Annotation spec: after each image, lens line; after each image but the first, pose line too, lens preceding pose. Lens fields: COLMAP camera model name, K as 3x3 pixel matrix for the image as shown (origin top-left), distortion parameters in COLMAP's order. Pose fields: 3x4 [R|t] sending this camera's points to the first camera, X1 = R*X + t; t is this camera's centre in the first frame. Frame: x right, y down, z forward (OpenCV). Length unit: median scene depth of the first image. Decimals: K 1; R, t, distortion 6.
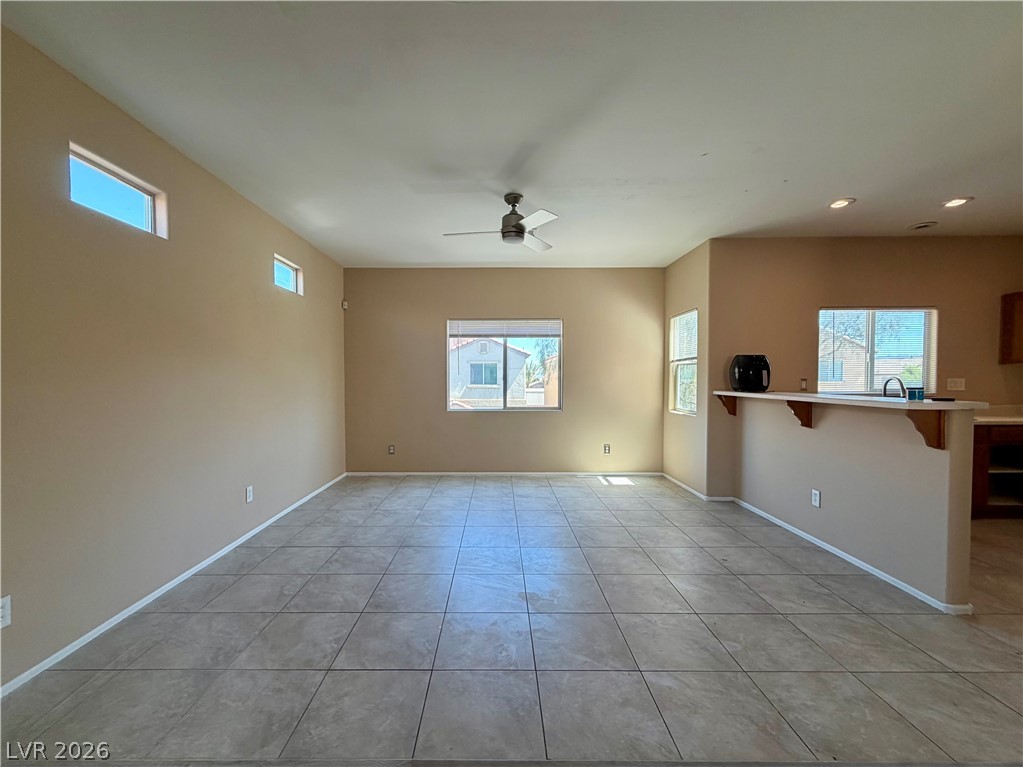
lens RADIAL K [[416.6, 0, 513.3], [0, 416.6, 373.7], [0, 0, 1]] dist [-0.000689, 0.000103]
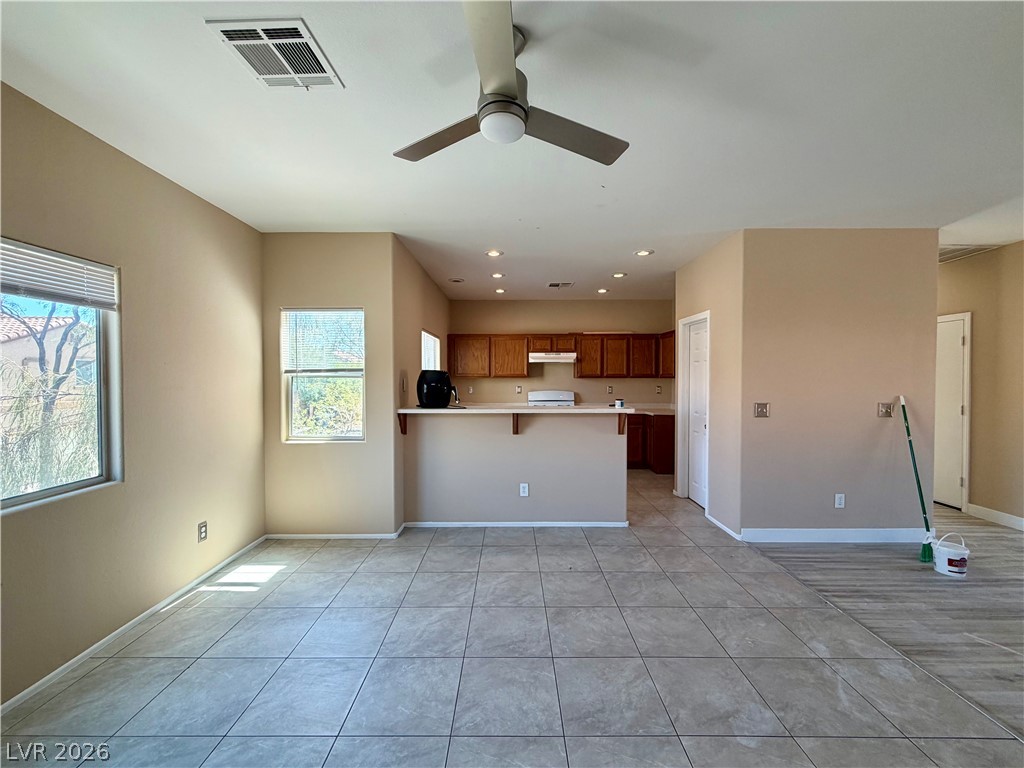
lens RADIAL K [[397.7, 0, 512.0], [0, 397.7, 384.0], [0, 0, 1]] dist [-0.001586, 0.000089]
pose [[0.058492, -0.015958, 0.998160, -0.400900], [-0.003018, 0.999865, 0.016162, -0.031562], [-0.998283, -0.003957, 0.058436, 0.859882]]
